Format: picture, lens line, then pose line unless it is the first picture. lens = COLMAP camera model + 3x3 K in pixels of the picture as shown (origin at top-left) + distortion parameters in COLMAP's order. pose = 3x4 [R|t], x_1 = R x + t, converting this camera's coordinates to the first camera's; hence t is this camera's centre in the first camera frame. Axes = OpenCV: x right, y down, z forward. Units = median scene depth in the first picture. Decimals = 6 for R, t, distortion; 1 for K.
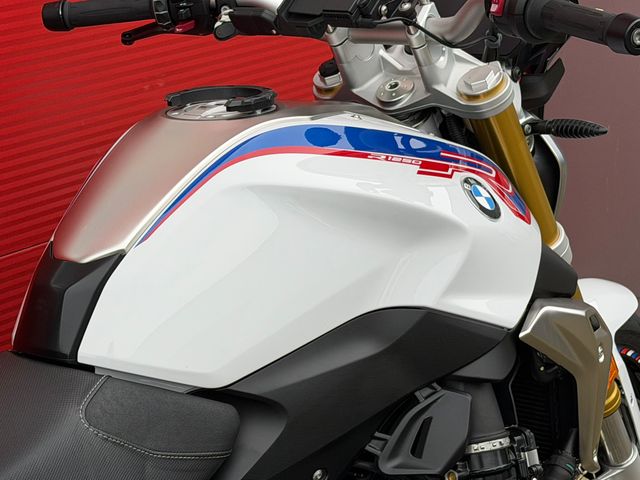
lens RADIAL K [[1618.0, 0, 319.4], [0, 1618.0, 252.6], [0, 0, 1]] dist [0.133345, 0.419532]
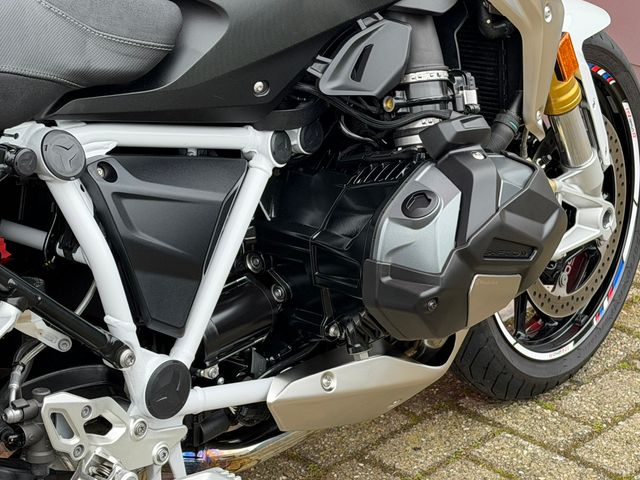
lens RADIAL K [[1618.0, 0, 319.4], [0, 1618.0, 252.6], [0, 0, 1]] dist [0.133345, 0.419532]
pose [[0.998487, 0.040836, -0.036823, 0.078546], [-0.038801, 0.997767, 0.054367, 0.178755], [0.038960, -0.052856, 0.997842, -0.057252]]
